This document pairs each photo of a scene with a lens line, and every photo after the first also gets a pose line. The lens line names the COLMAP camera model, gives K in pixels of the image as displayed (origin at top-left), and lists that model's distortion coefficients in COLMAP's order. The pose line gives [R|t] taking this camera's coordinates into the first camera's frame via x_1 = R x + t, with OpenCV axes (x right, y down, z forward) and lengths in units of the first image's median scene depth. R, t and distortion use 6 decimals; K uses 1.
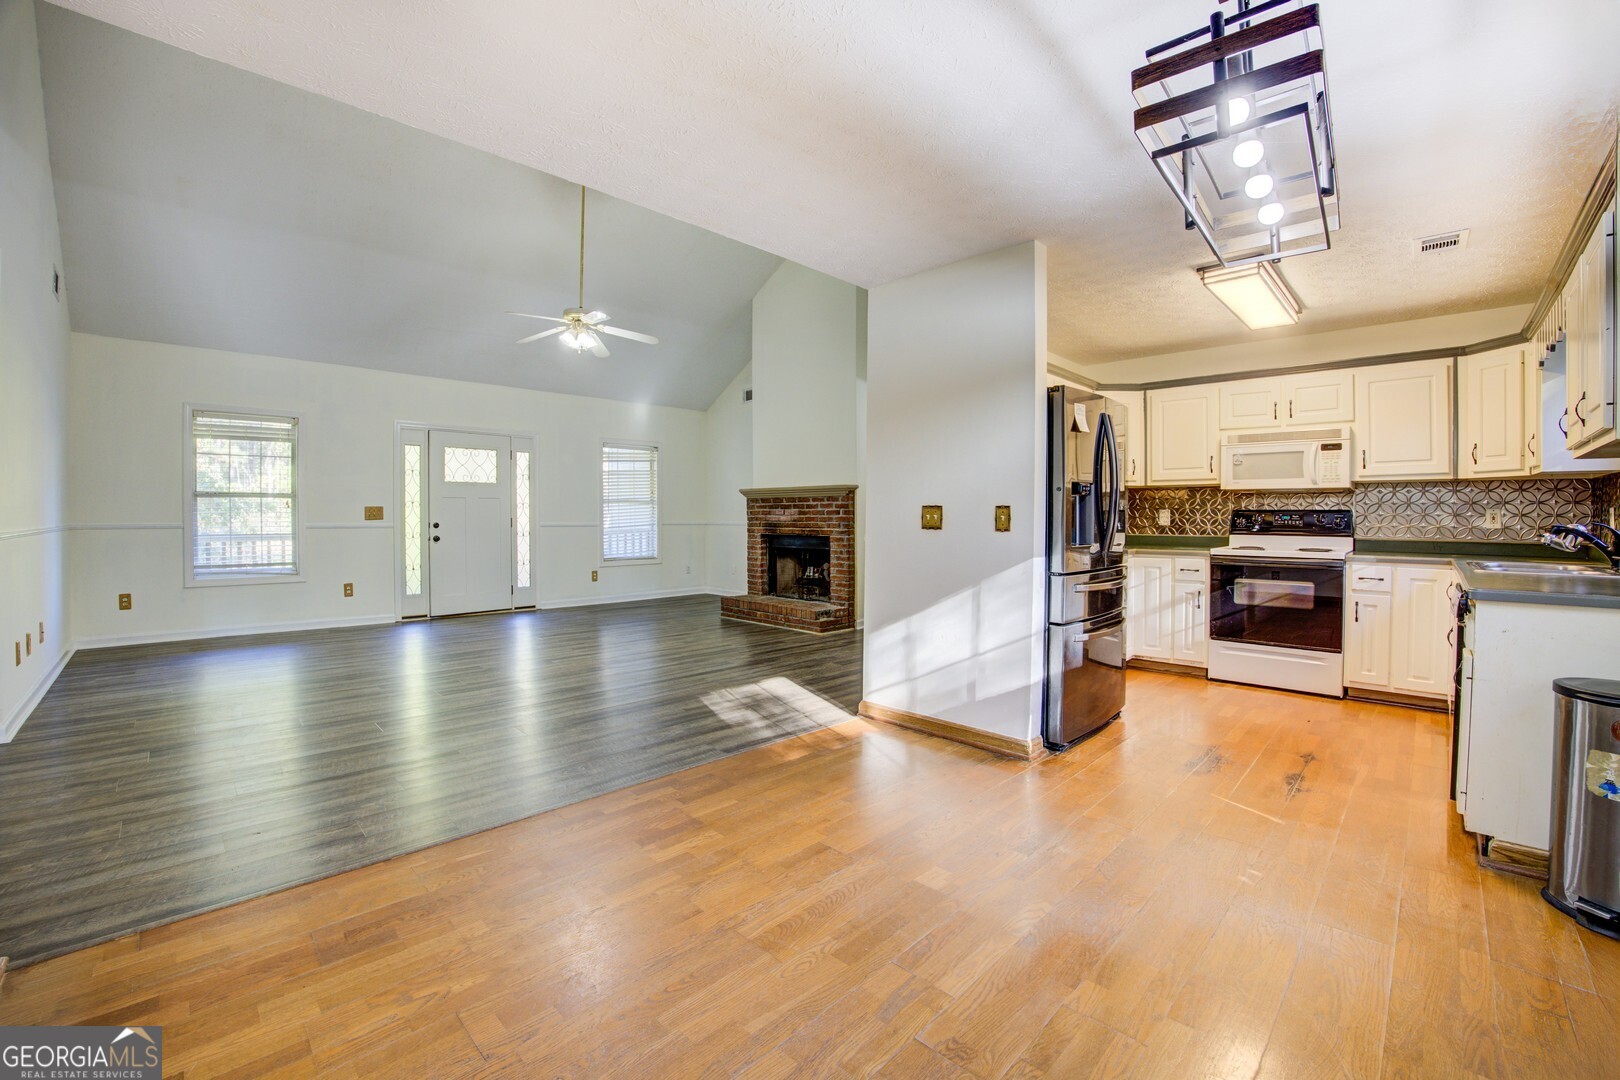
lens RADIAL K [[664.7, 0, 791.5], [0, 664.7, 518.4], [0, 0, 1]] dist [-0.074068, 0.009766]
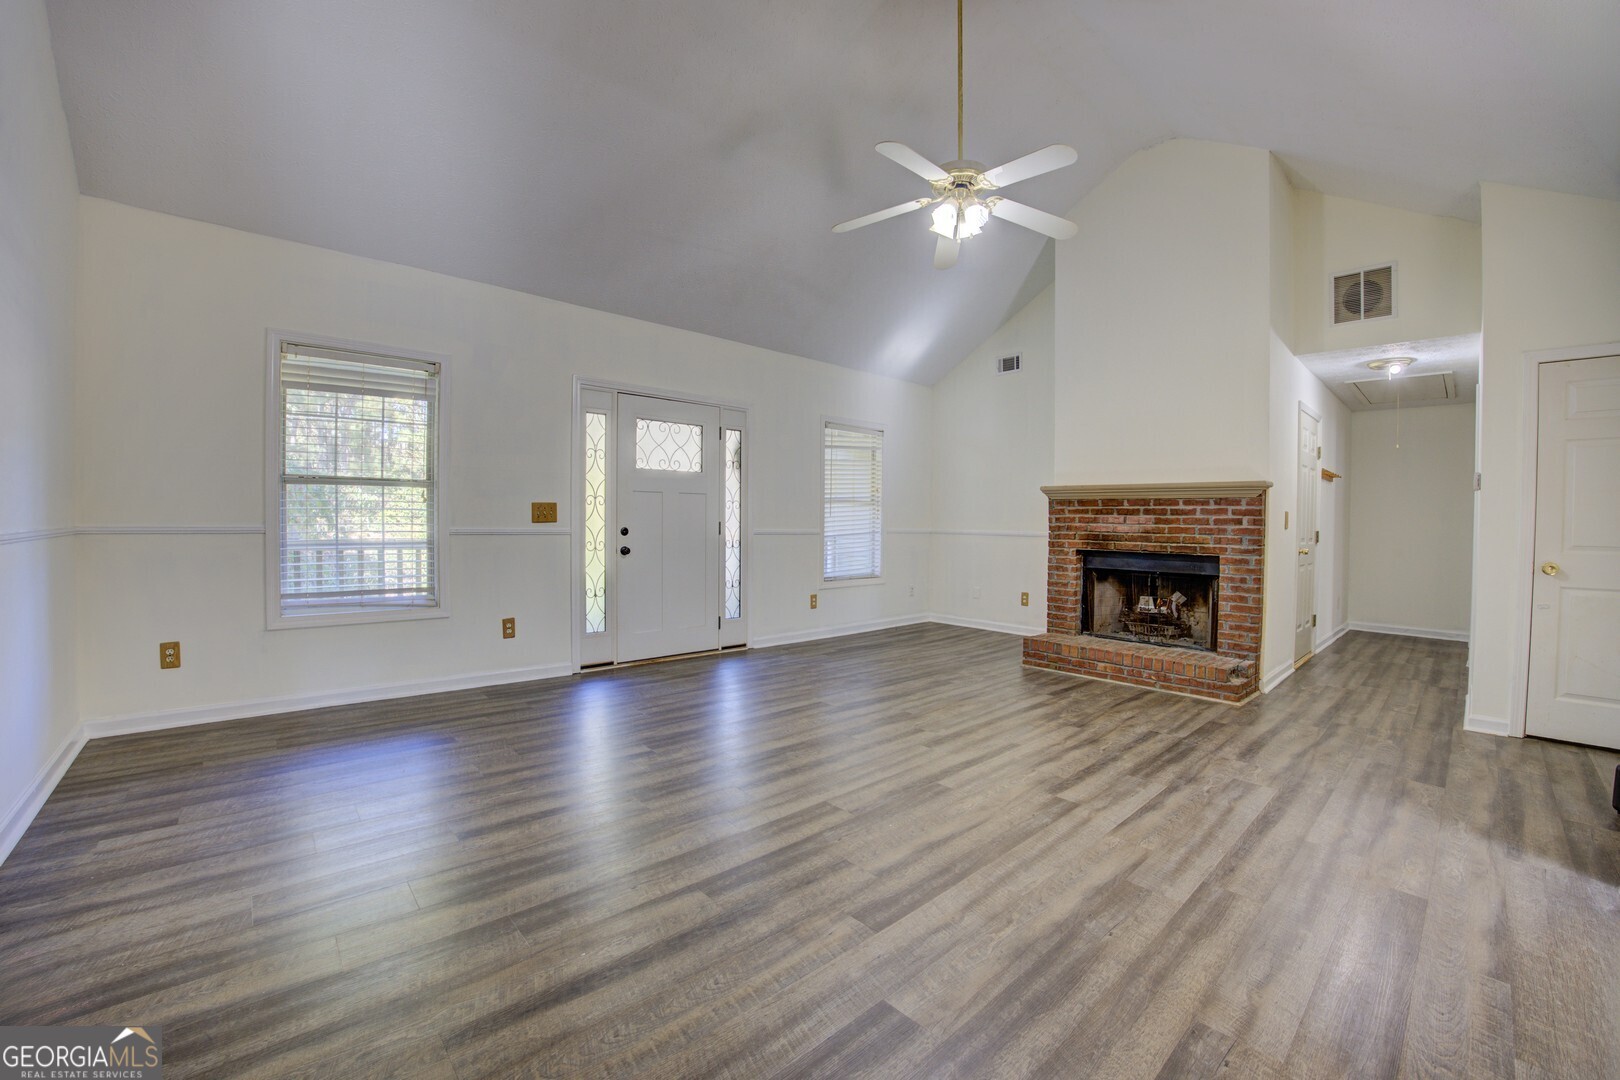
lens RADIAL K [[664.7, 0, 814.7], [0, 664.7, 530.5], [0, 0, 1]] dist [-0.074068, 0.009766]
pose [[0.999385, 0.014819, -0.031796, -0.393251], [-0.014423, 0.999816, 0.012663, -0.002137], [0.031978, -0.012196, 0.999414, 0.377038]]
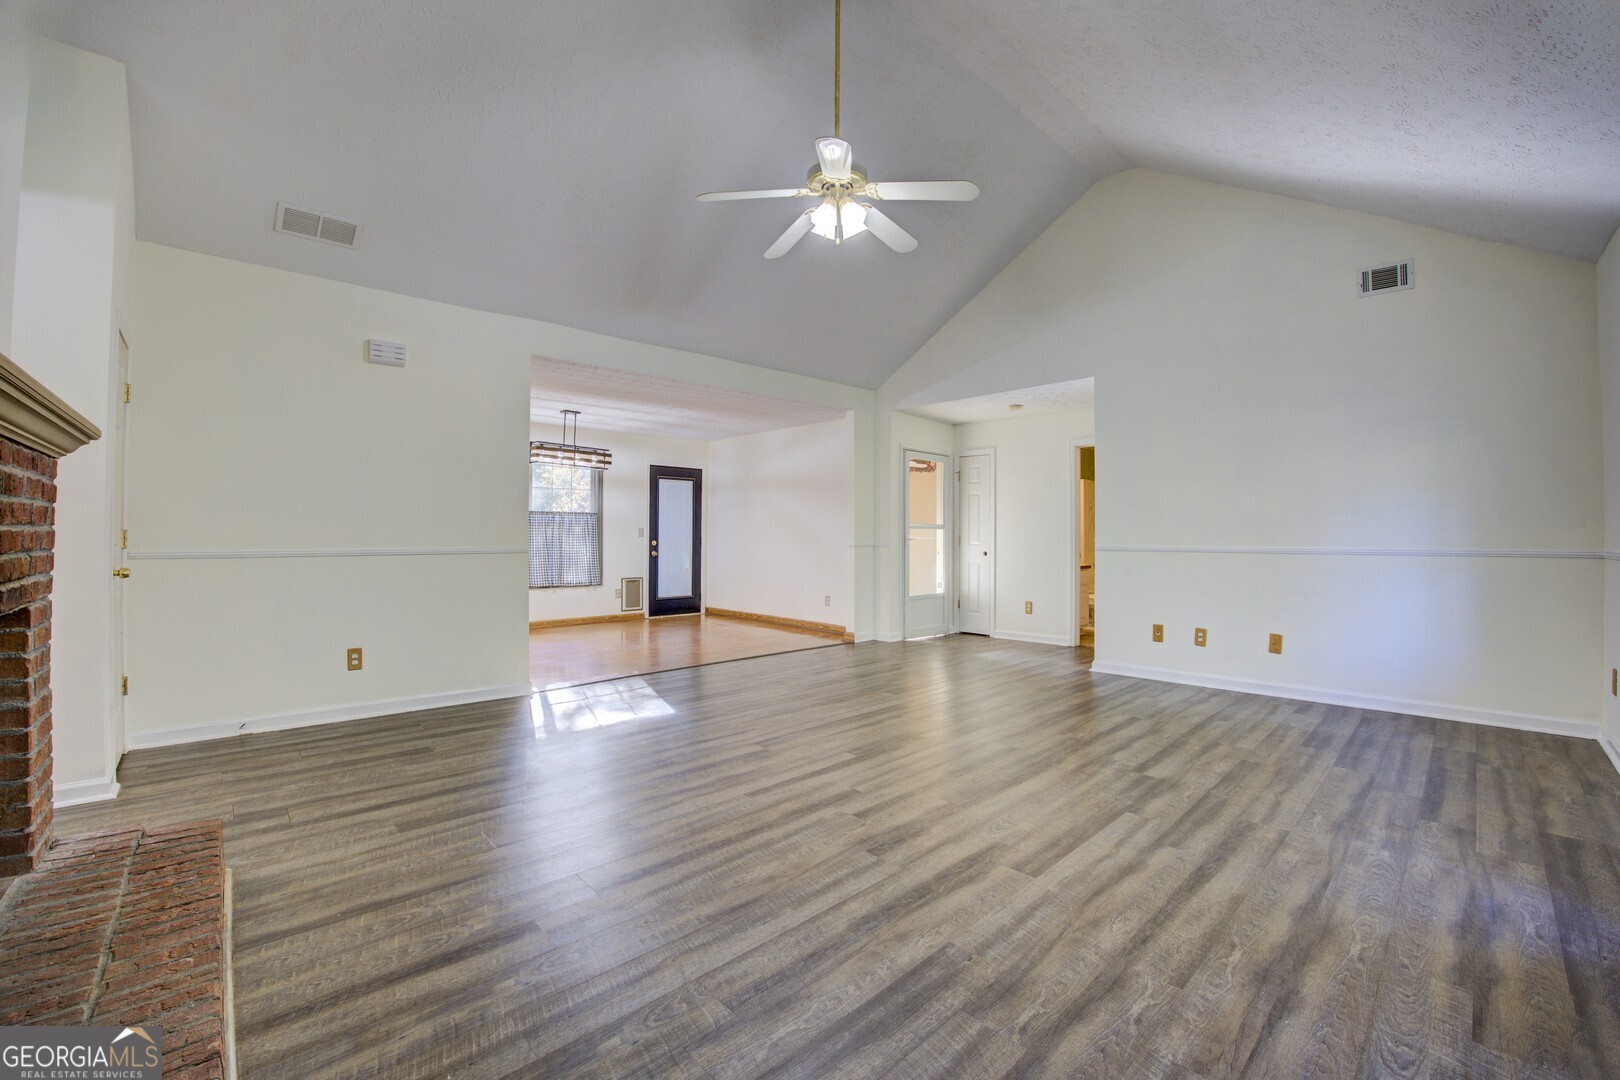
lens RADIAL K [[664.7, 0, 813.4], [0, 664.7, 530.6], [0, 0, 1]] dist [-0.074068, 0.009766]
pose [[-0.999699, -0.005387, 0.023933, -0.291186], [-0.005462, 0.999980, -0.003075, -0.004218], [-0.023916, -0.003204, -0.999709, 1.428861]]
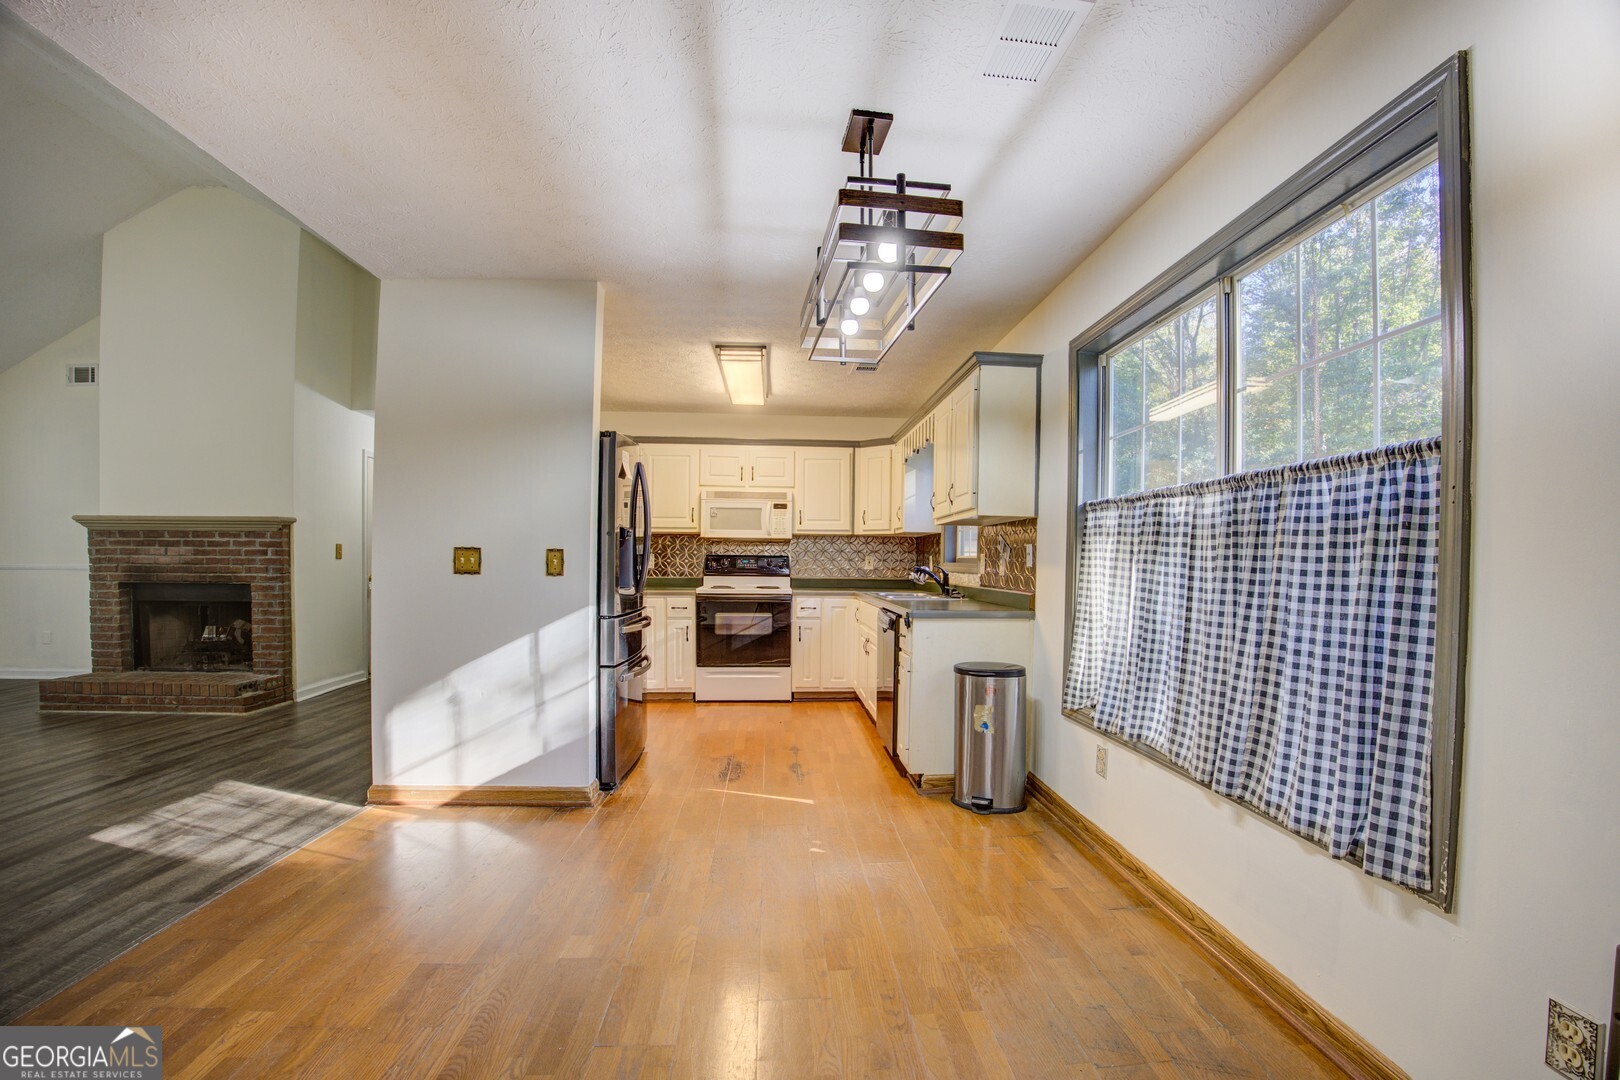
lens RADIAL K [[664.7, 0, 835.3], [0, 664.7, 572.9], [0, 0, 1]] dist [-0.074068, 0.009766]
pose [[0.631978, -0.009335, 0.774930, -0.085717], [-0.005279, 0.999852, 0.016350, -0.000678], [-0.774969, -0.014424, 0.631835, 0.044853]]
